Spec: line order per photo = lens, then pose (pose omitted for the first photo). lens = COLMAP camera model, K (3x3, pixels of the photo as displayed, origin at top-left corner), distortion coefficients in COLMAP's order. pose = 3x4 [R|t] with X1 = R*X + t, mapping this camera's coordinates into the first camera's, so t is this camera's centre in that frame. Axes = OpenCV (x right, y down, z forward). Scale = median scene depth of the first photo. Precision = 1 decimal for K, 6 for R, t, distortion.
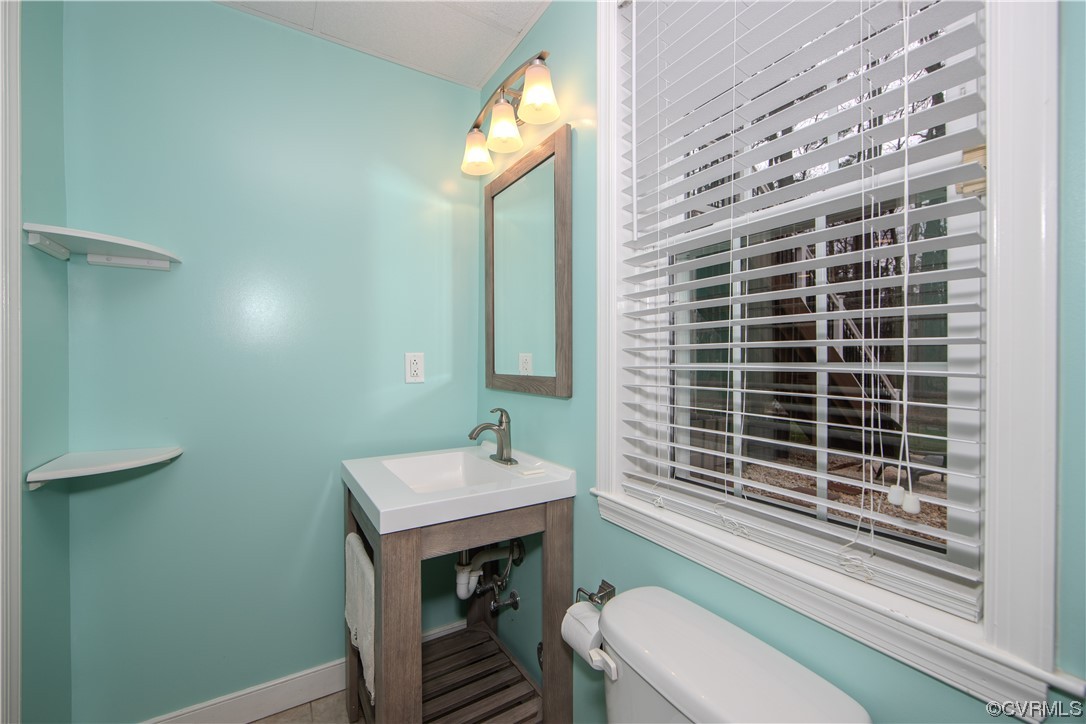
lens RADIAL K [[439.9, 0, 549.6], [0, 439.9, 365.3], [0, 0, 1]] dist [-0.008860, 0.000448]
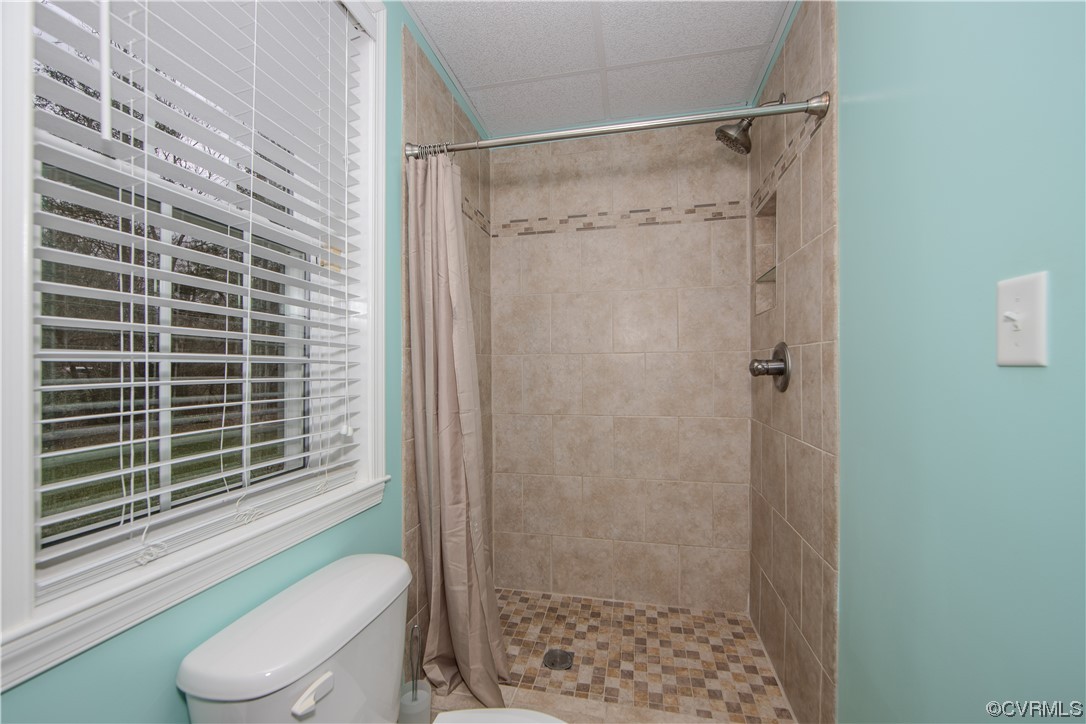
lens RADIAL K [[439.9, 0, 549.6], [0, 439.9, 365.3], [0, 0, 1]] dist [-0.008860, 0.000448]
pose [[-0.713789, -0.008973, 0.700303, -0.689201], [-0.004290, 0.999955, 0.008439, 0.010431], [-0.700347, 0.003019, -0.713796, 1.098166]]
